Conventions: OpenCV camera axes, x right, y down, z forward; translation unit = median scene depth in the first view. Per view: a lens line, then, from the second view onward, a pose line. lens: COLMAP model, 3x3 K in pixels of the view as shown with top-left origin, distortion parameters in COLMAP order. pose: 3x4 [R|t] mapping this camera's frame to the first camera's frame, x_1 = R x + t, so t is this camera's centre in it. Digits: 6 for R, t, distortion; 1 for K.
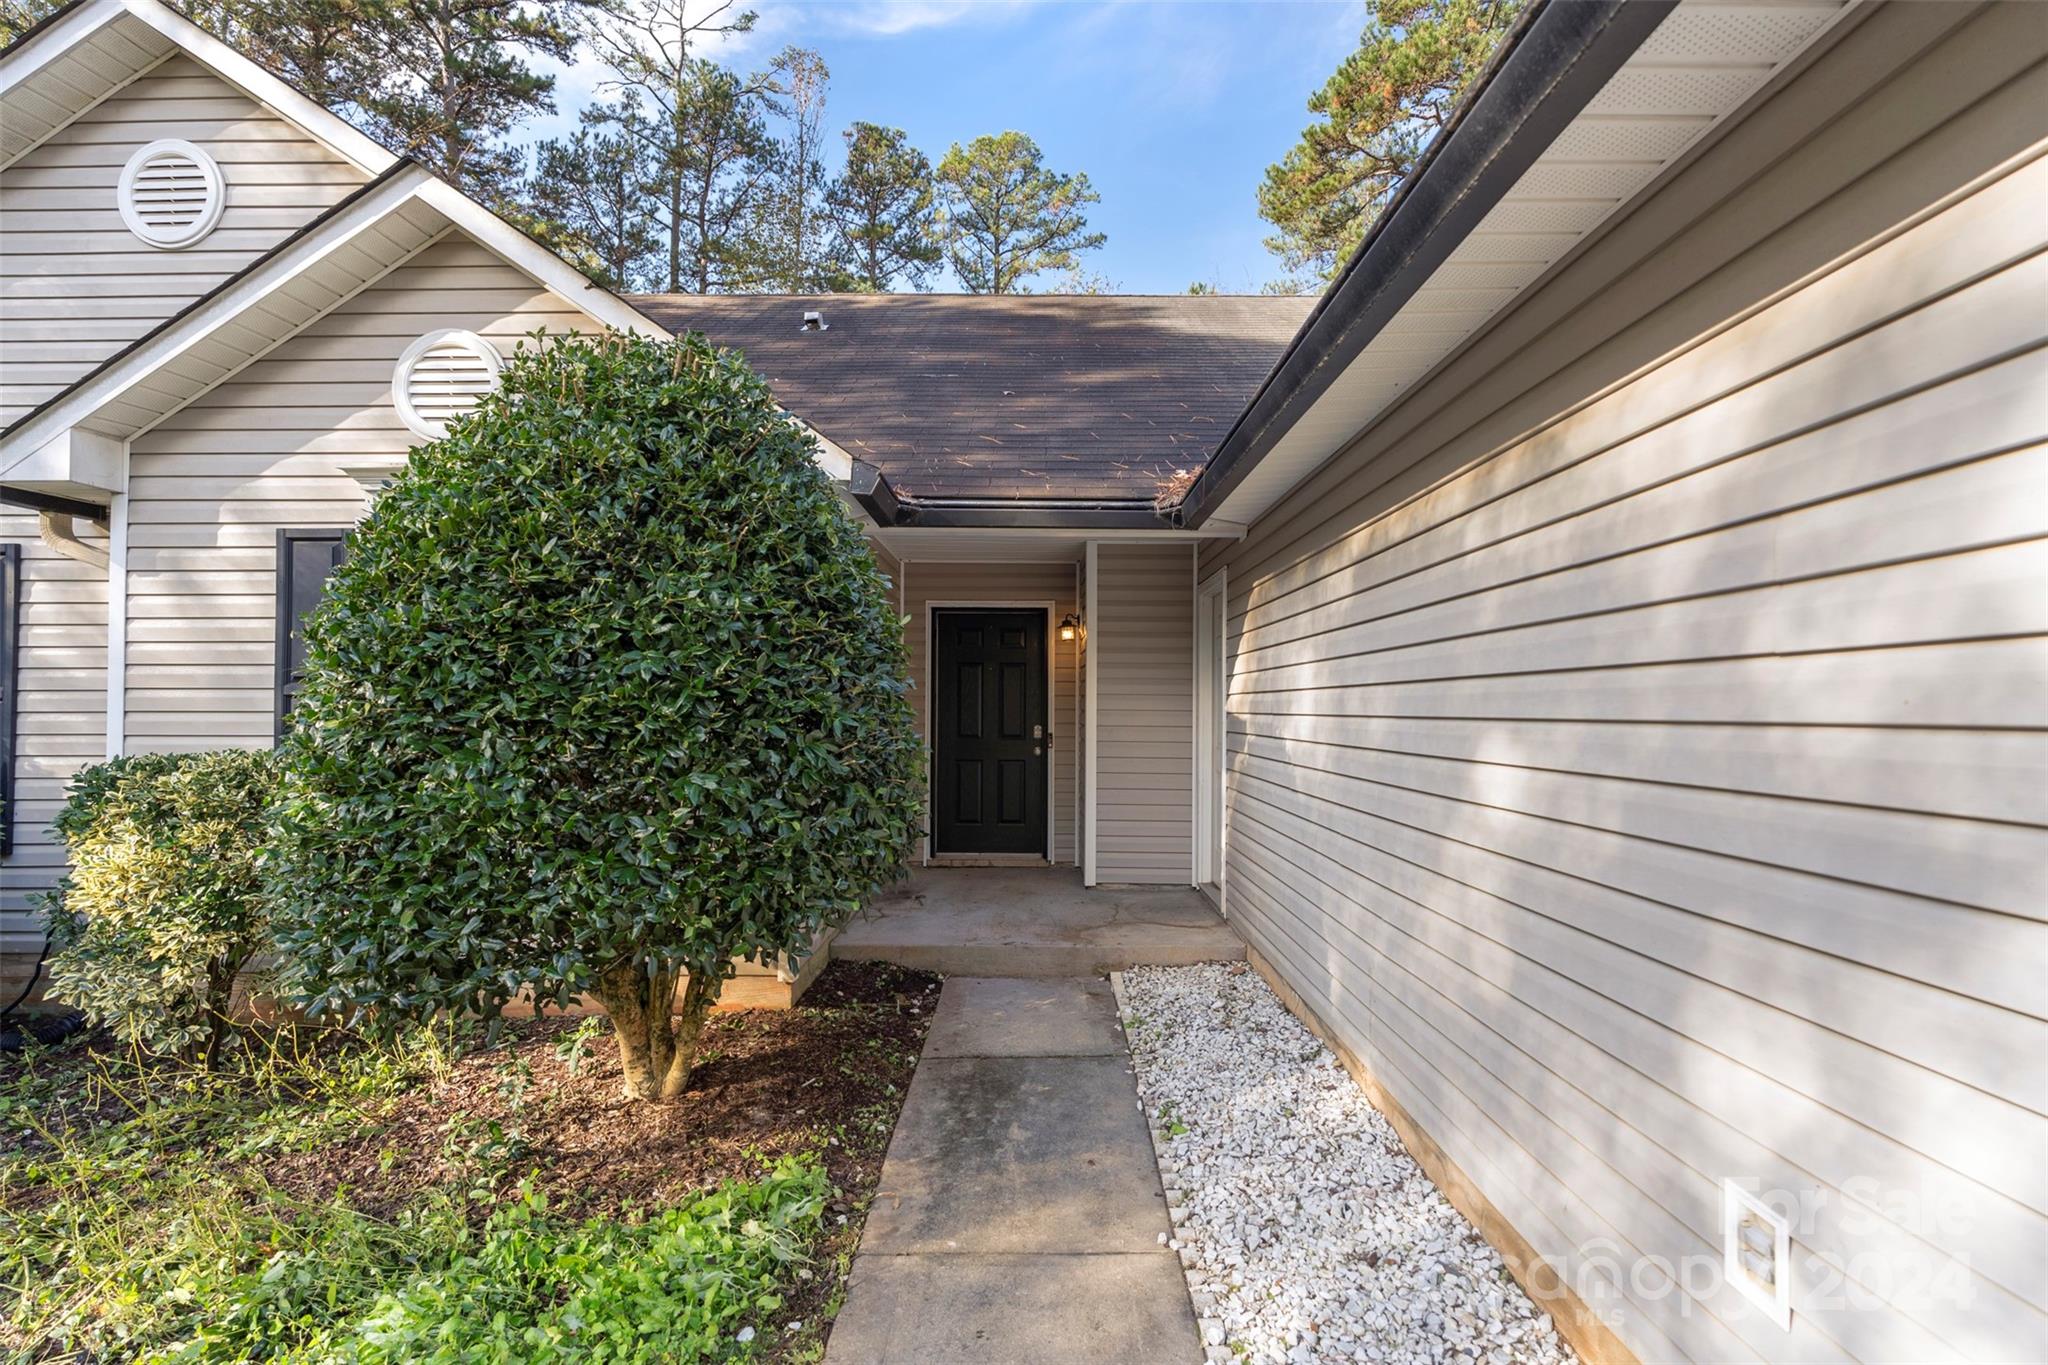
lens RADIAL K [[918.3, 0, 1024.0], [0, 918.3, 682.5], [0, 0, 1]] dist [0.011738, -0.000067]
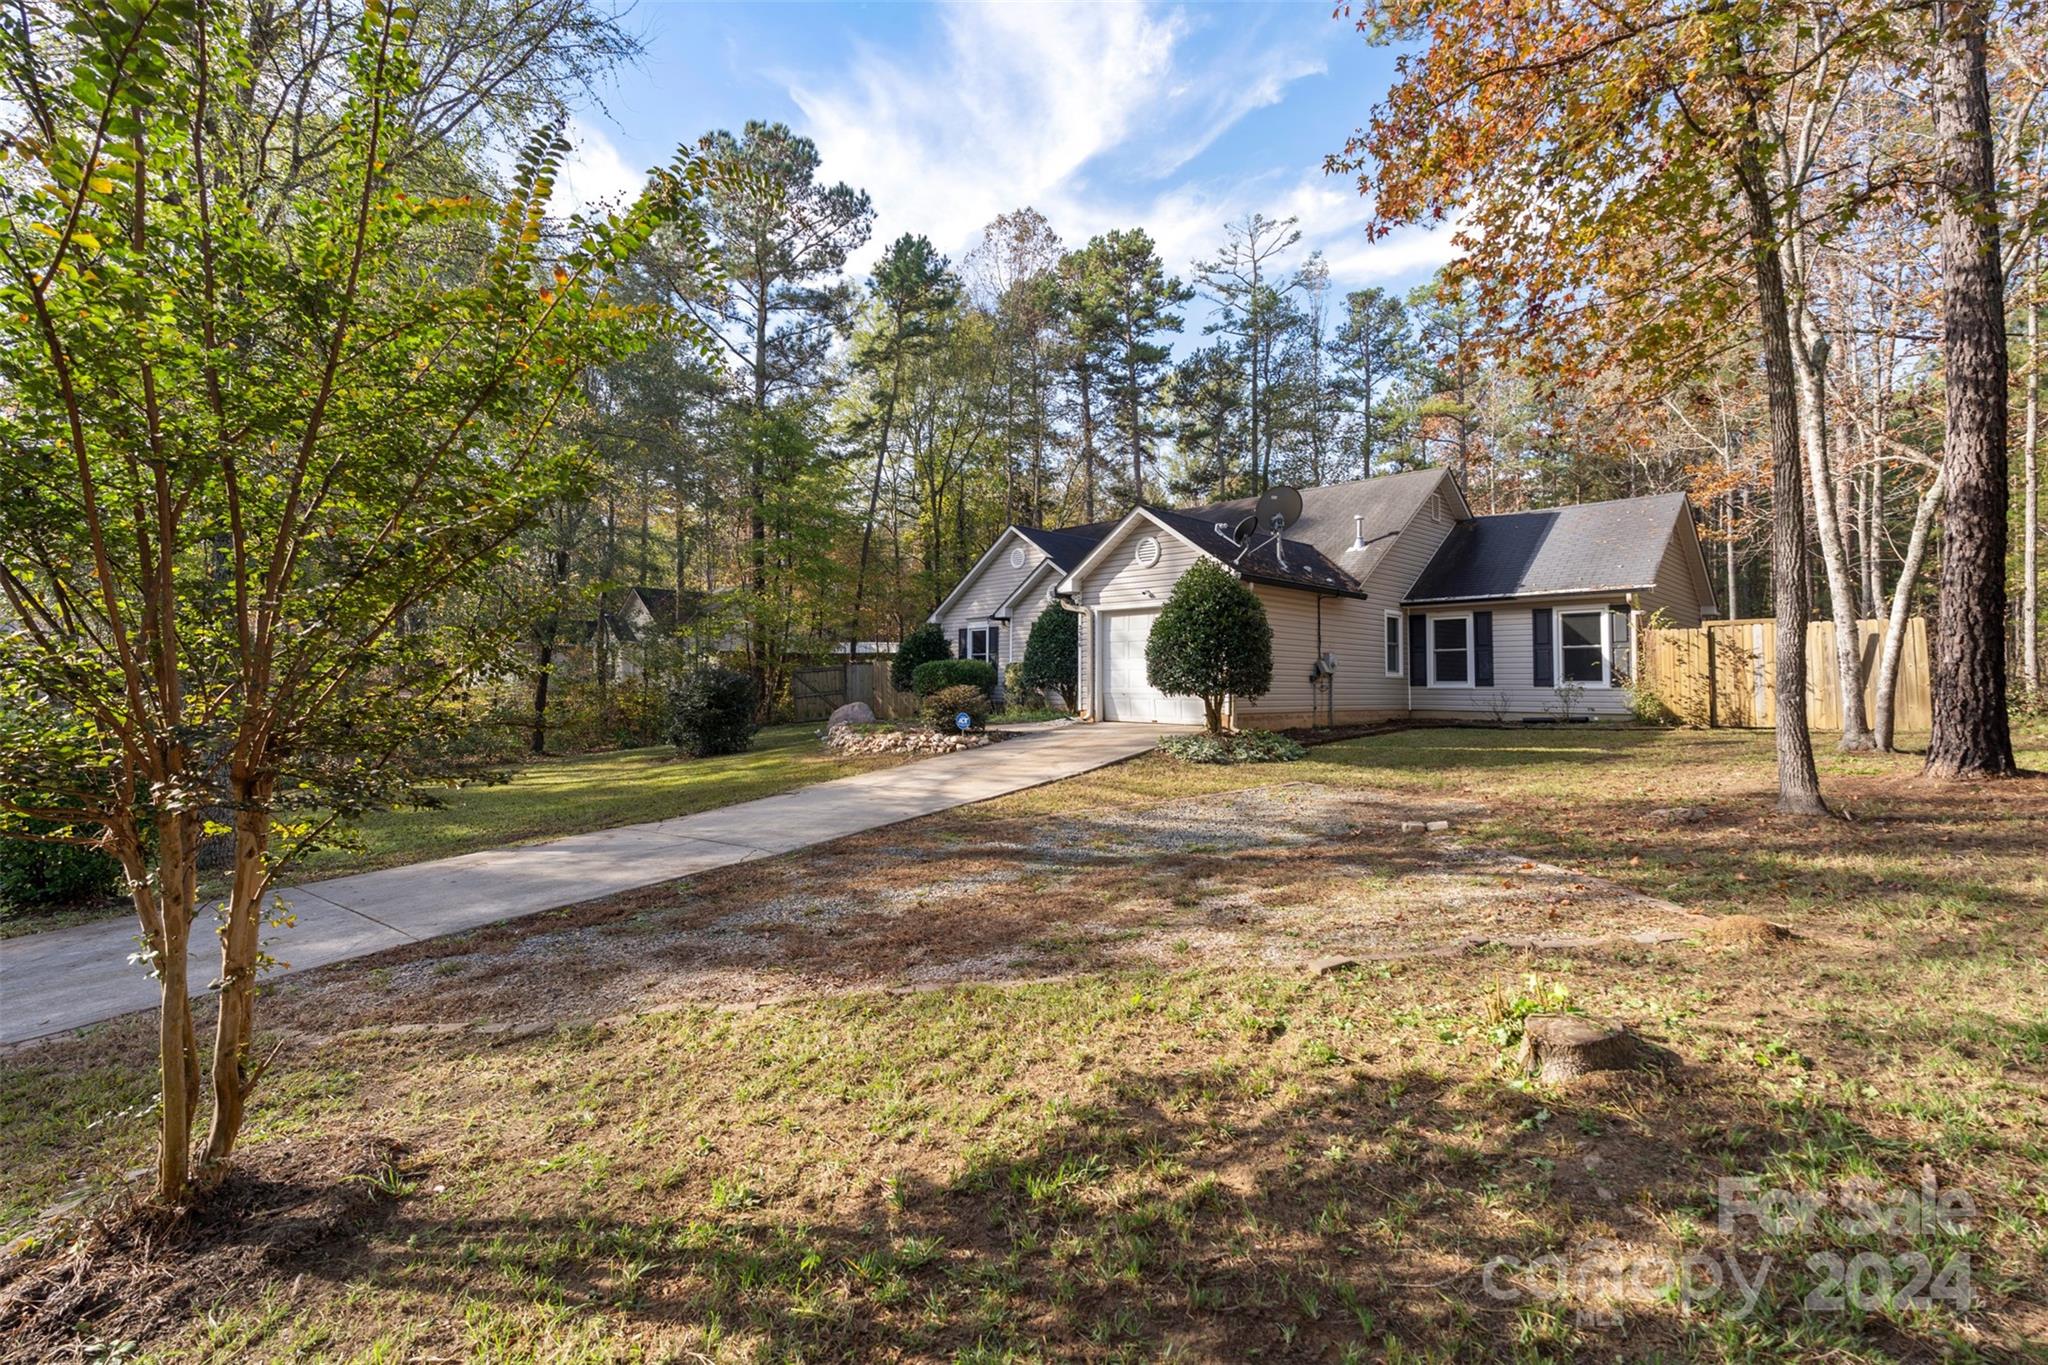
lens RADIAL K [[943.1, 0, 1024.0], [0, 943.1, 682.5], [0, 0, 1]] dist [-0.010954, 0.000093]
pose [[0.697914, 0.000040, -0.716181, 0.552089], [0.013465, 0.999823, 0.013177, 0.019723], [0.716055, -0.018839, 0.697790, -0.490547]]
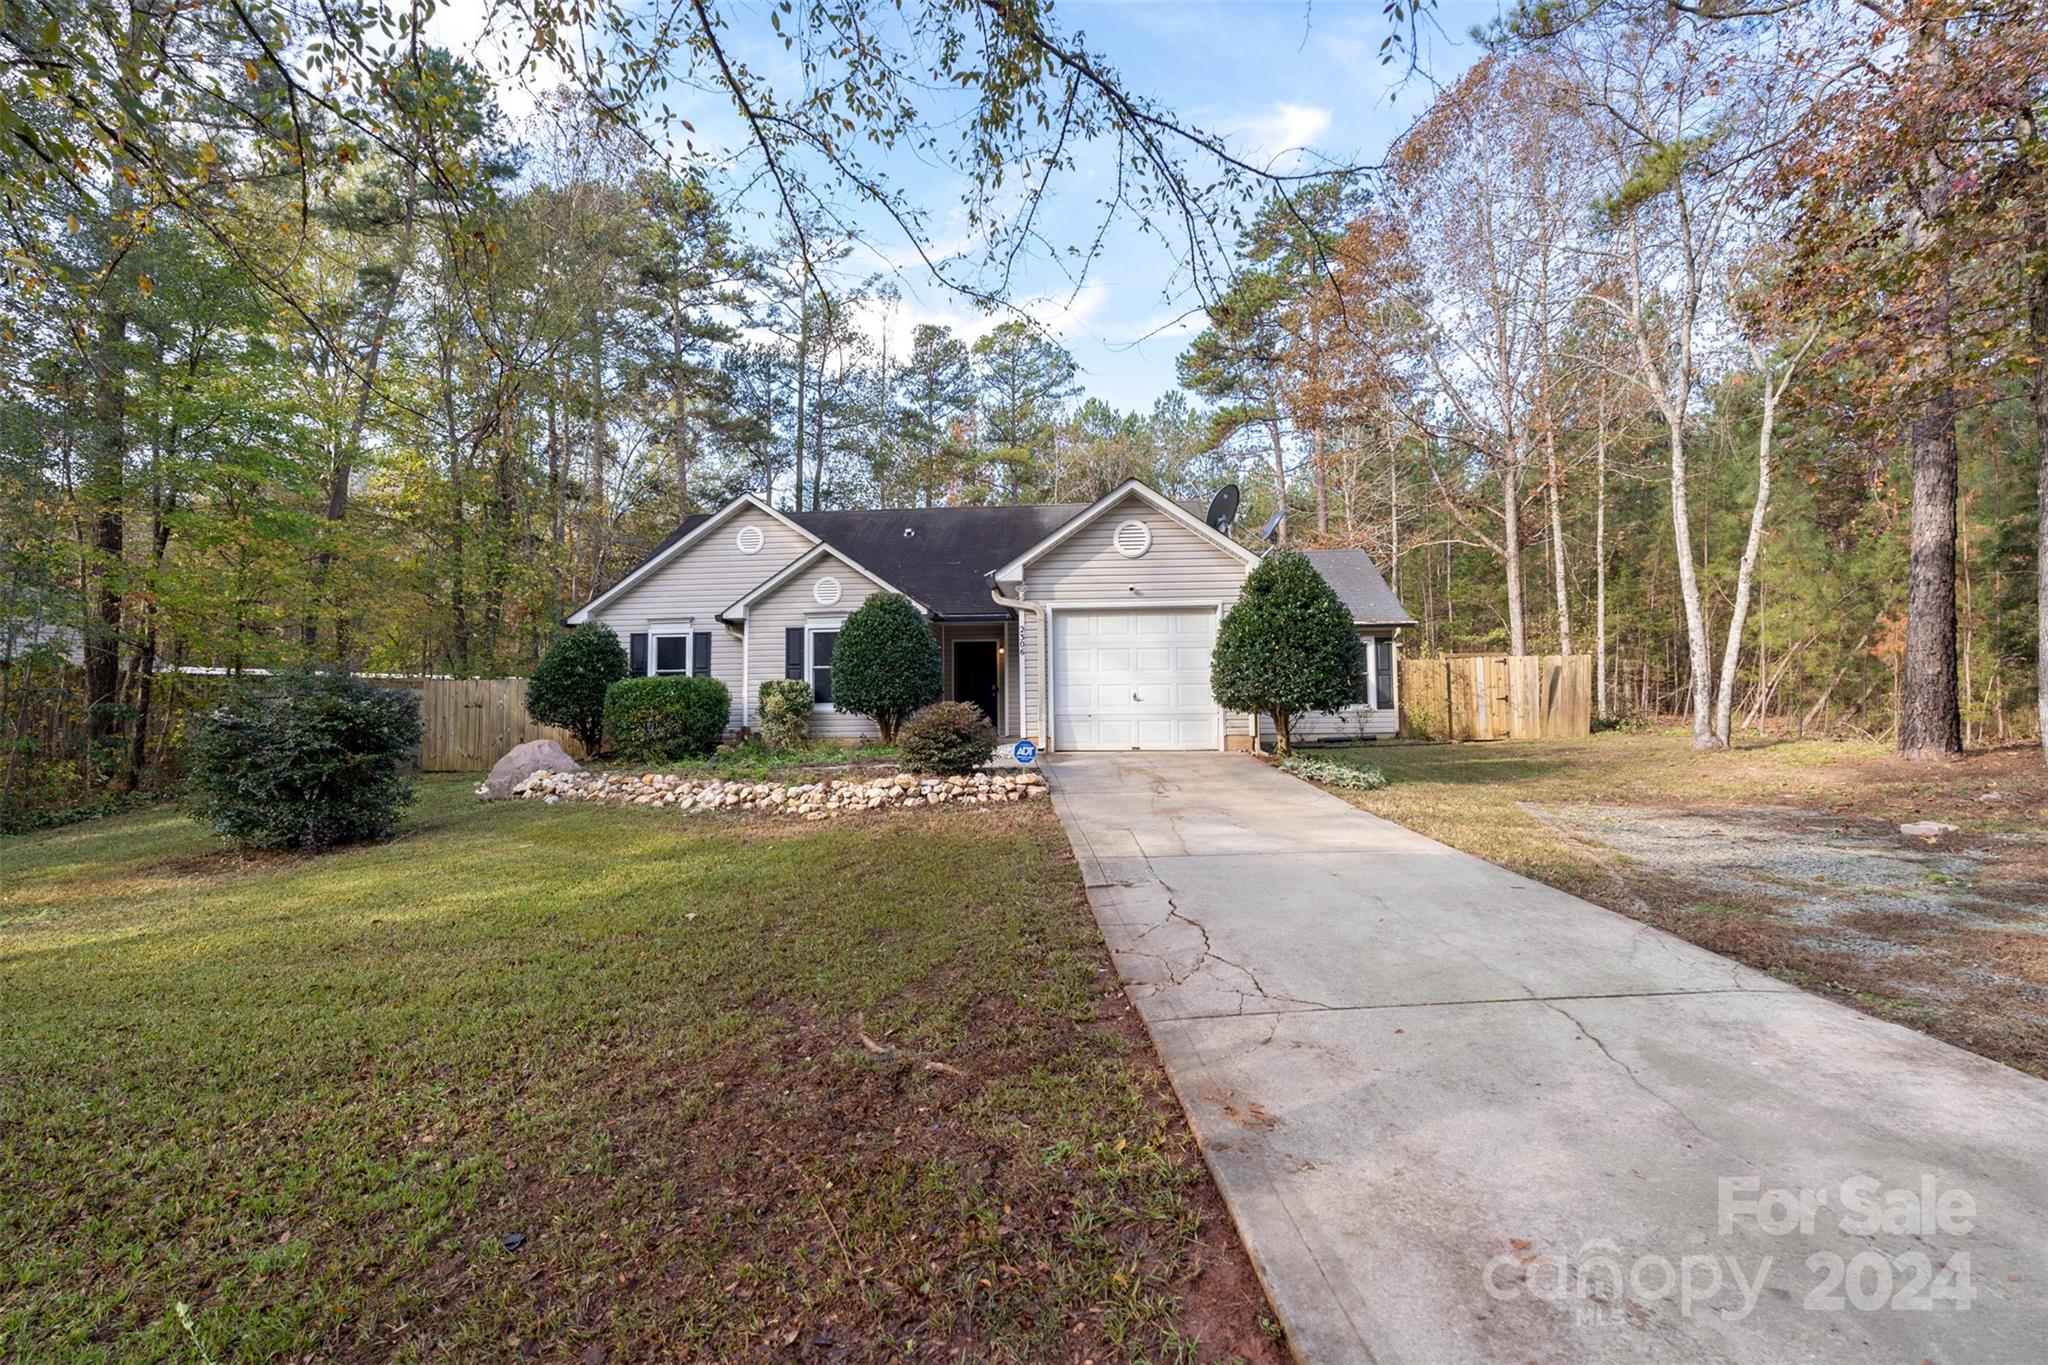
lens RADIAL K [[918.3, 0, 1024.0], [0, 918.3, 682.5], [0, 0, 1]] dist [0.011738, -0.000067]
pose [[0.997899, -0.014527, -0.063144, 0.079361], [0.012807, 0.999538, -0.027569, 0.034590], [0.063515, 0.026703, 0.997624, -0.492593]]
